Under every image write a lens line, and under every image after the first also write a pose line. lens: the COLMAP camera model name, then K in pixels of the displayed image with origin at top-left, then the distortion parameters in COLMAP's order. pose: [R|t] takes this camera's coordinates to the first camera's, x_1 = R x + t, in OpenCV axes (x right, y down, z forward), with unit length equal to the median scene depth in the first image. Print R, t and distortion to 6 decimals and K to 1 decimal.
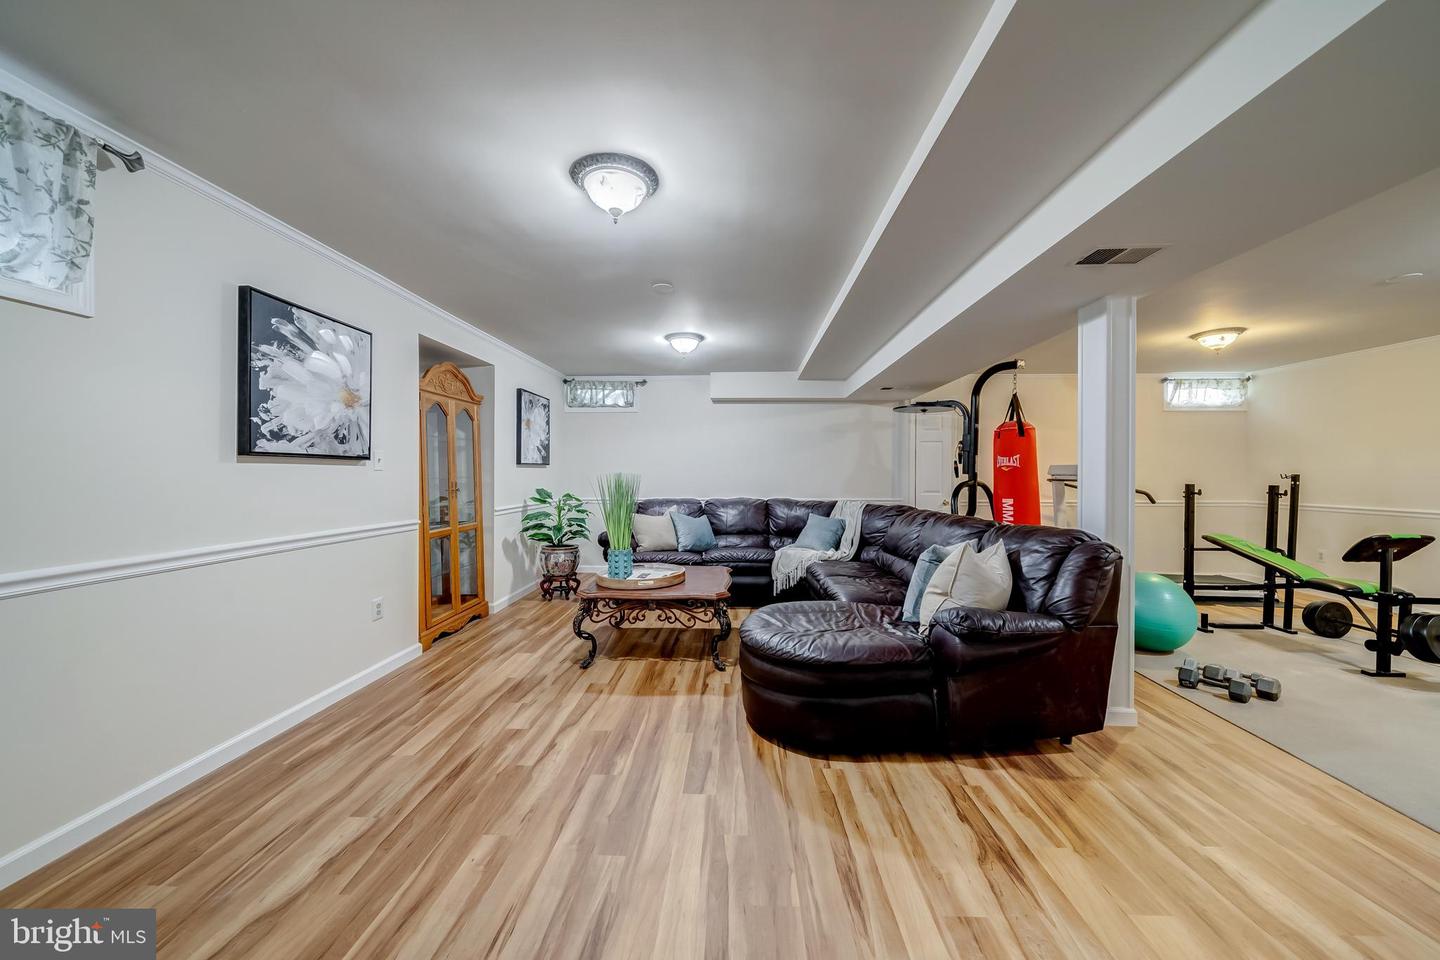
lens RADIAL K [[497.6, 0, 715.5], [0, 497.6, 477.3], [0, 0, 1]] dist [-0.004688, -0.000219]
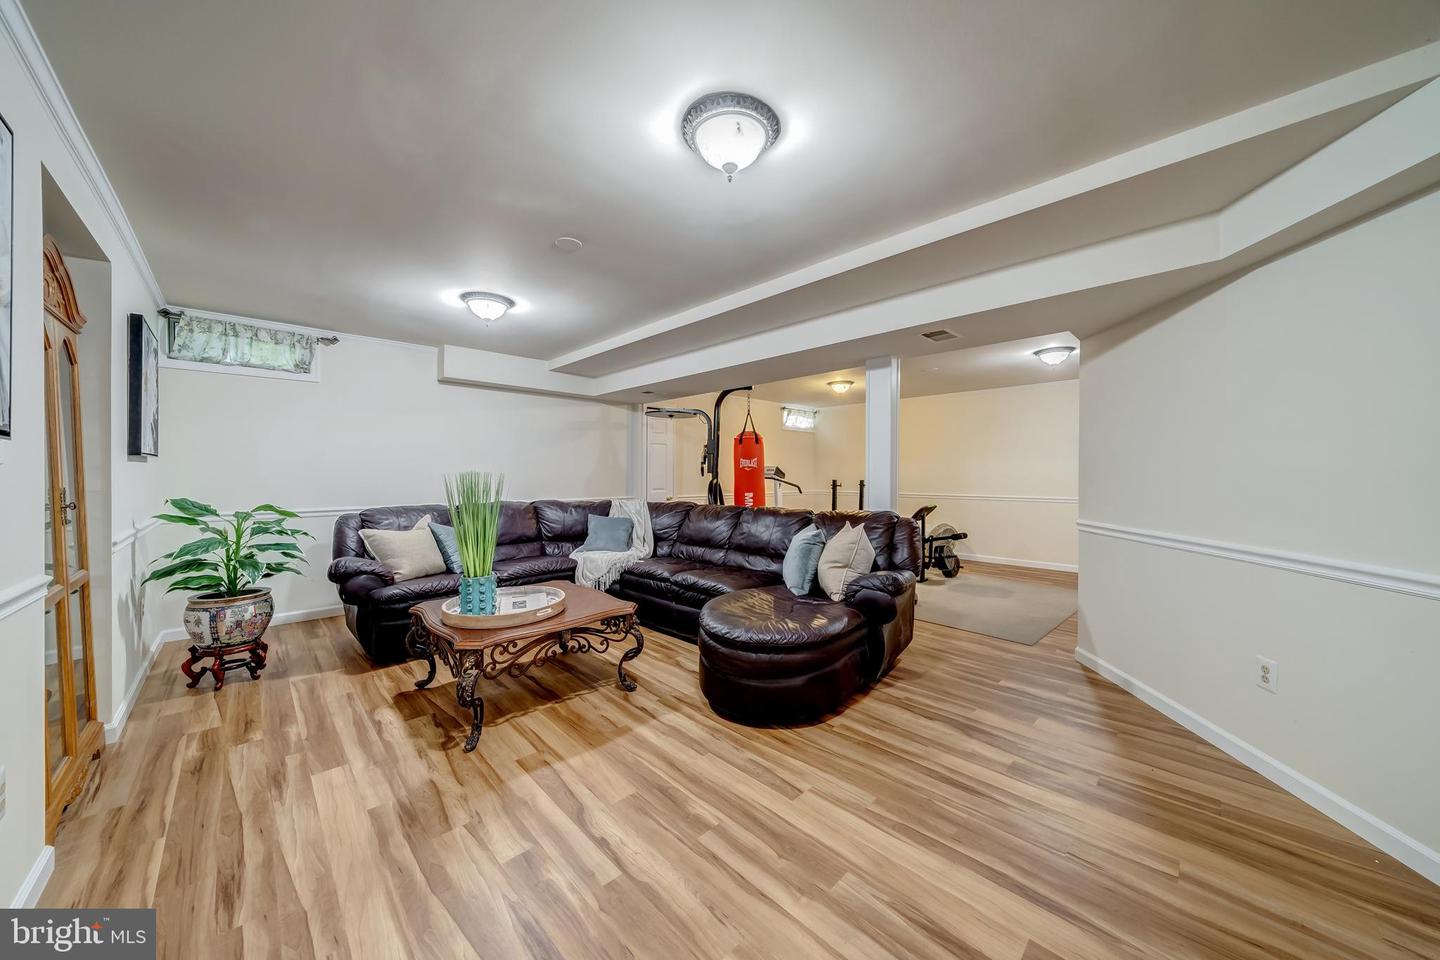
lens RADIAL K [[497.6, 0, 715.5], [0, 497.6, 477.3], [0, 0, 1]] dist [-0.004688, -0.000219]
pose [[0.690660, -0.005787, 0.723156, -0.491307], [0.005082, 0.999982, 0.003149, -0.000461], [-0.723162, 0.001501, 0.690677, 0.246363]]
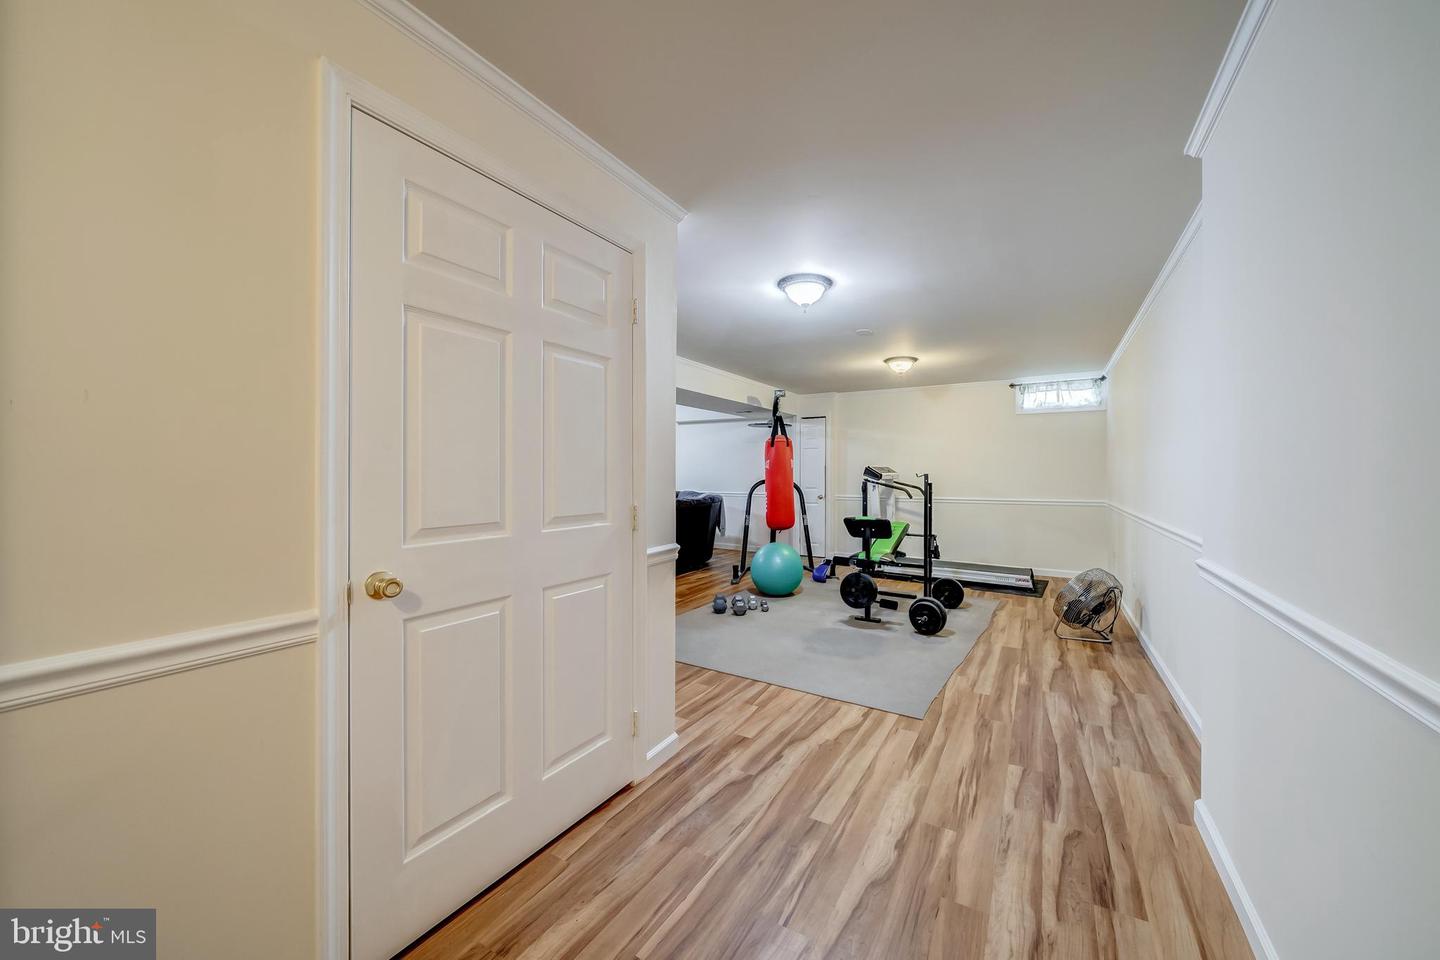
lens RADIAL K [[500.3, 0, 766.1], [0, 500.3, 473.2], [0, 0, 1]] dist [0.000036, -0.000025]
pose [[0.893440, -0.001172, -0.449181, 1.561323], [-0.001515, 0.999983, -0.005623, -0.000973], [0.449180, 0.005704, 0.893423, -0.344037]]
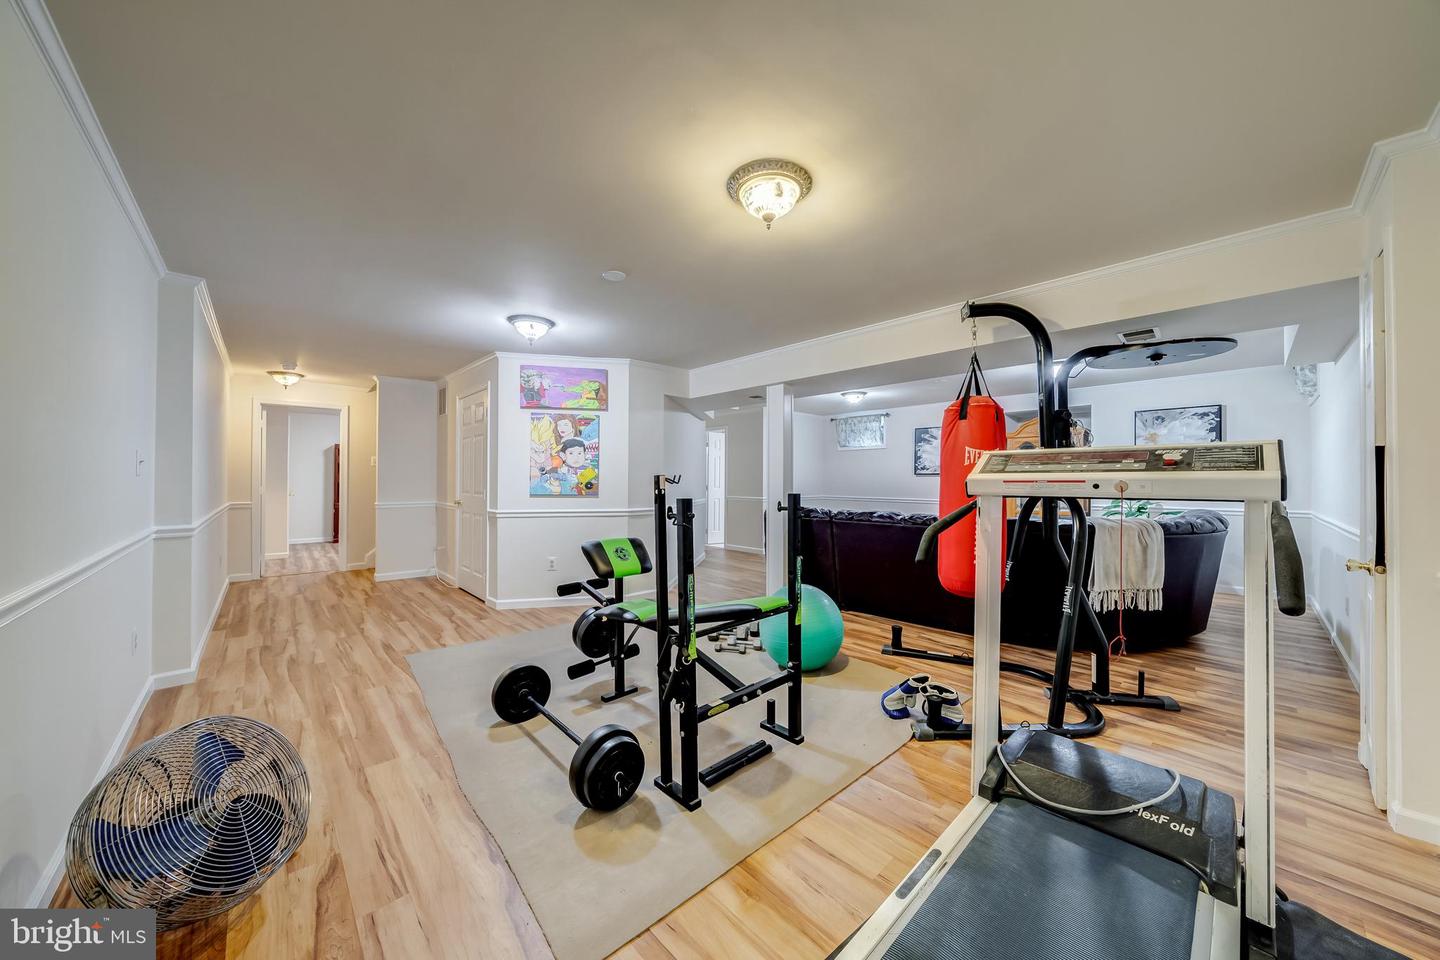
lens RADIAL K [[486.4, 0, 720.0], [0, 486.4, 480.0], [0, 0, 1]] dist [-0.001358, -0.000106]
pose [[-0.697557, -0.003518, -0.716520, 1.696077], [-0.007536, 0.999969, 0.002428, -0.004299], [0.716489, 0.007093, -0.697562, 1.602495]]
